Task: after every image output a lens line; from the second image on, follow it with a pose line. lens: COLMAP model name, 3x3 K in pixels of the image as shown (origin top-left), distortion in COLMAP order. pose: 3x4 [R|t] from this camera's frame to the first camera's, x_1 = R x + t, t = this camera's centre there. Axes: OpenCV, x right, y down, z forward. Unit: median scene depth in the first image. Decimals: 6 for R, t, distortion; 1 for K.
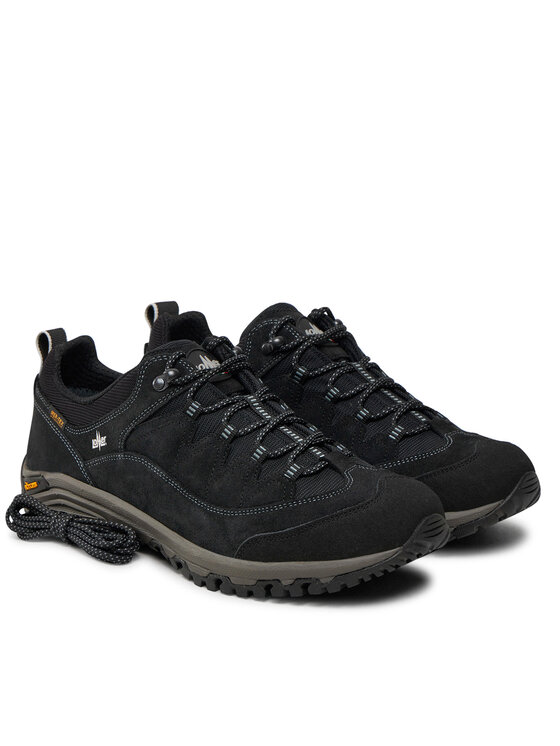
lens RADIAL K [[2533.9, 0, 280.0], [0, 2533.9, 373.0], [0, 0, 1]] dist [-0.111447, -0.645921]
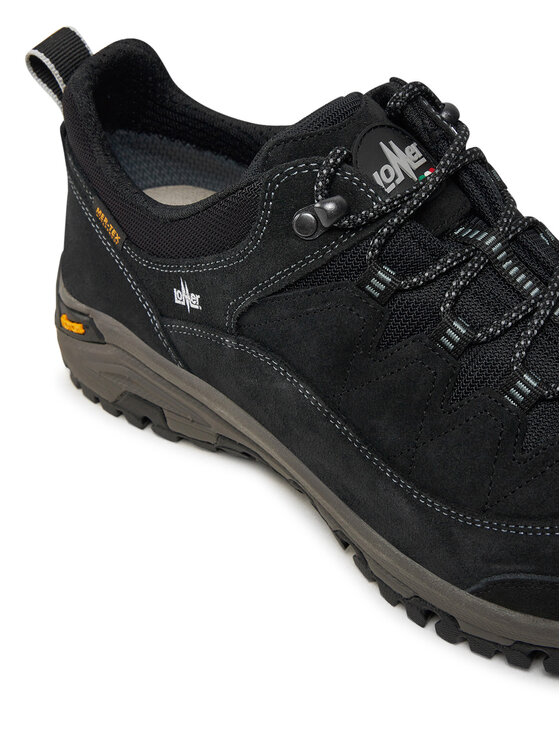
lens RADIAL K [[1344.4, 0, 280.0], [0, 1344.4, 373.0], [0, 0, 1]] dist [-0.141863, -0.000049]
pose [[0.999763, -0.020113, -0.008381, -0.051199], [0.021768, 0.904897, 0.425074, -0.079043], [-0.000966, -0.425155, 0.905120, 0.757422]]
